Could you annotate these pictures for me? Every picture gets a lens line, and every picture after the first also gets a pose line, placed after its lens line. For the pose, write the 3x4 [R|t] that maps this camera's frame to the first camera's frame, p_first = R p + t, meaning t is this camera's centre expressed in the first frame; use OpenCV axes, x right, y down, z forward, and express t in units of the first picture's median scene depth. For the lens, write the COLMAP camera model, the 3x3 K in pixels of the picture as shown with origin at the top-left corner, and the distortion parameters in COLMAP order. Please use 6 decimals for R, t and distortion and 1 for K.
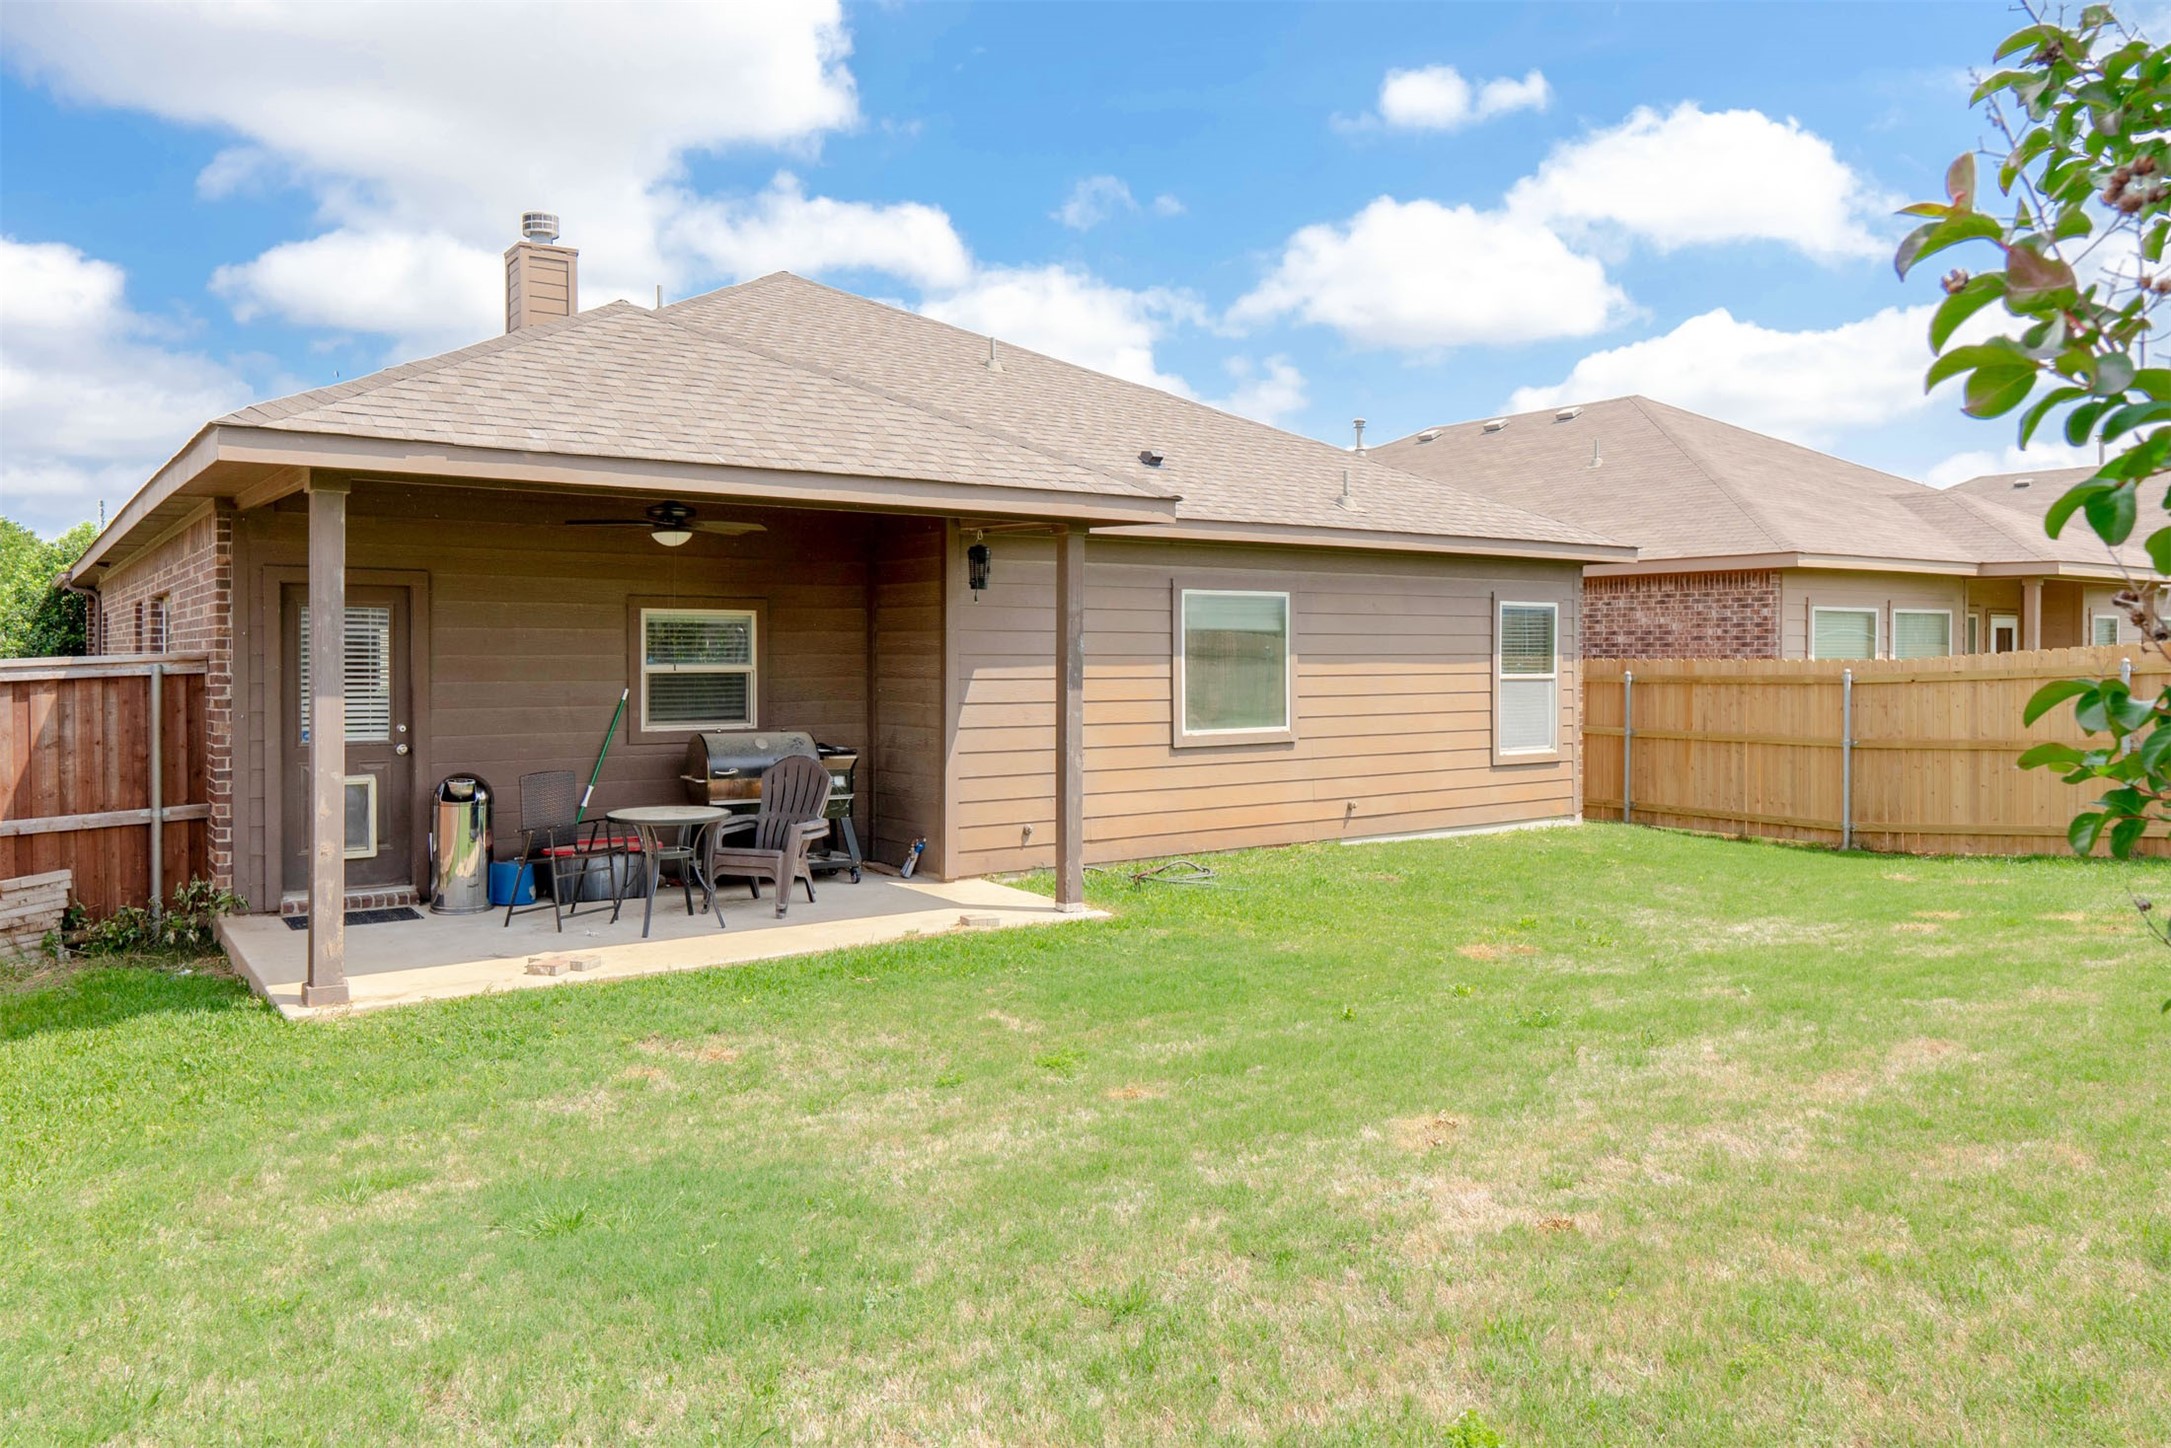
lens RADIAL K [[1523.1, 0, 1056.5], [0, 1523.1, 724.9], [0, 0, 1]] dist [-0.006319, -0.001727]
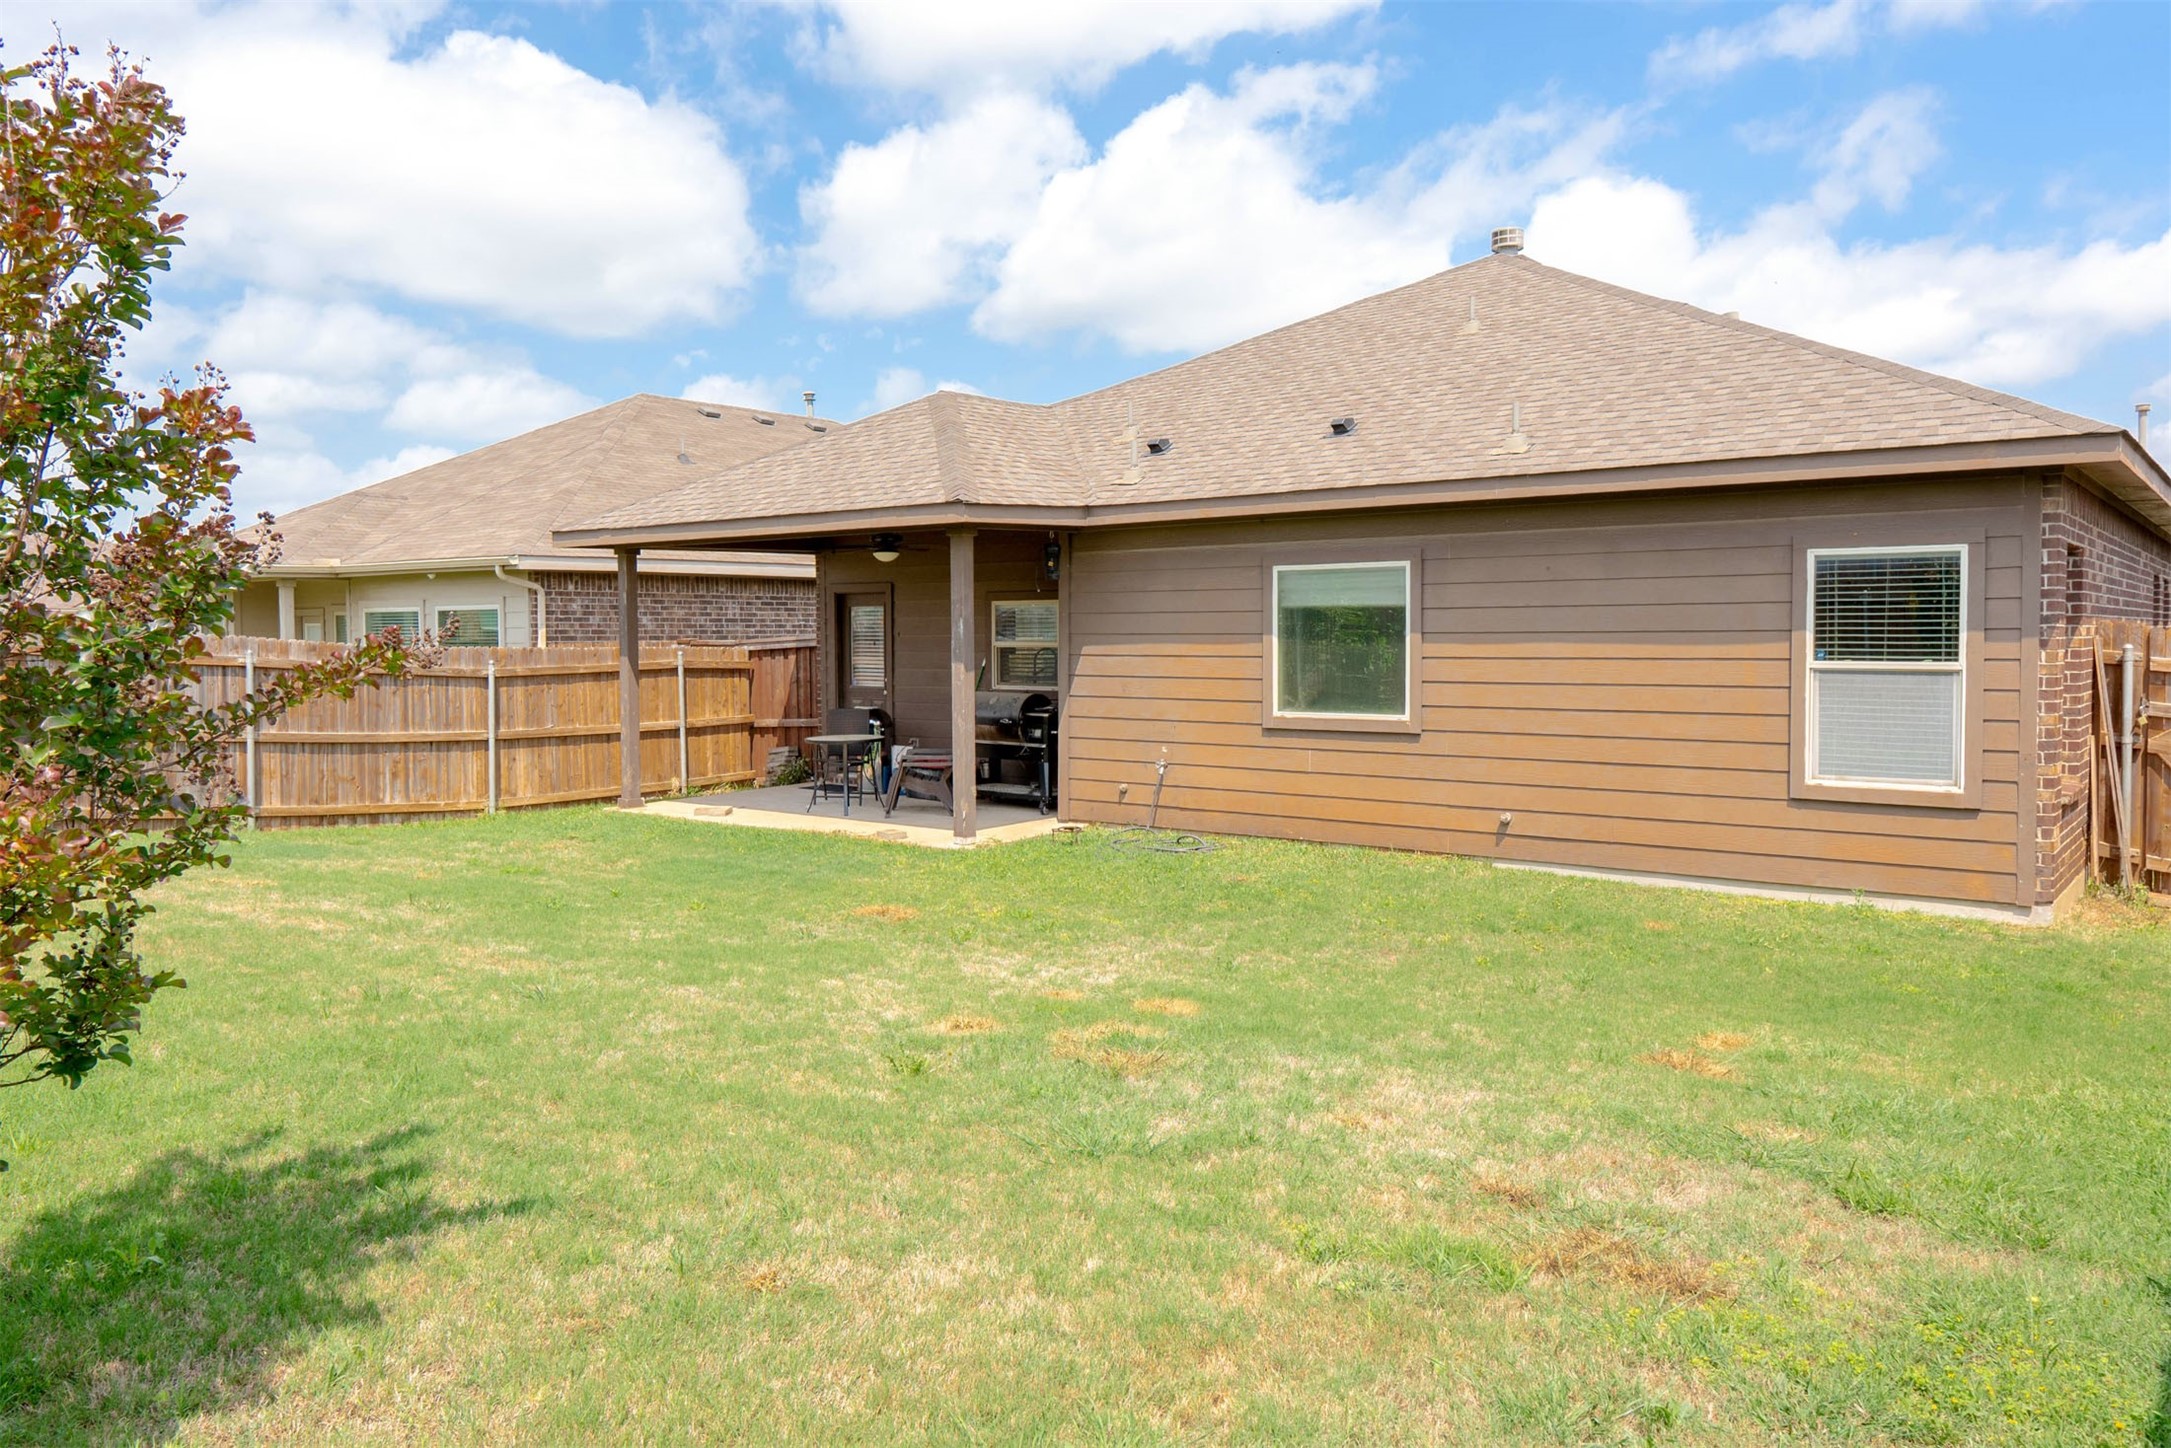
lens RADIAL K [[1523.1, 0, 1056.5], [0, 1523.1, 724.9], [0, 0, 1]] dist [-0.006319, -0.001727]
pose [[0.274412, 0.058036, -0.959859, 0.962474], [-0.037774, 0.998057, 0.049547, -0.029999], [0.960870, 0.022661, 0.276071, 0.587519]]
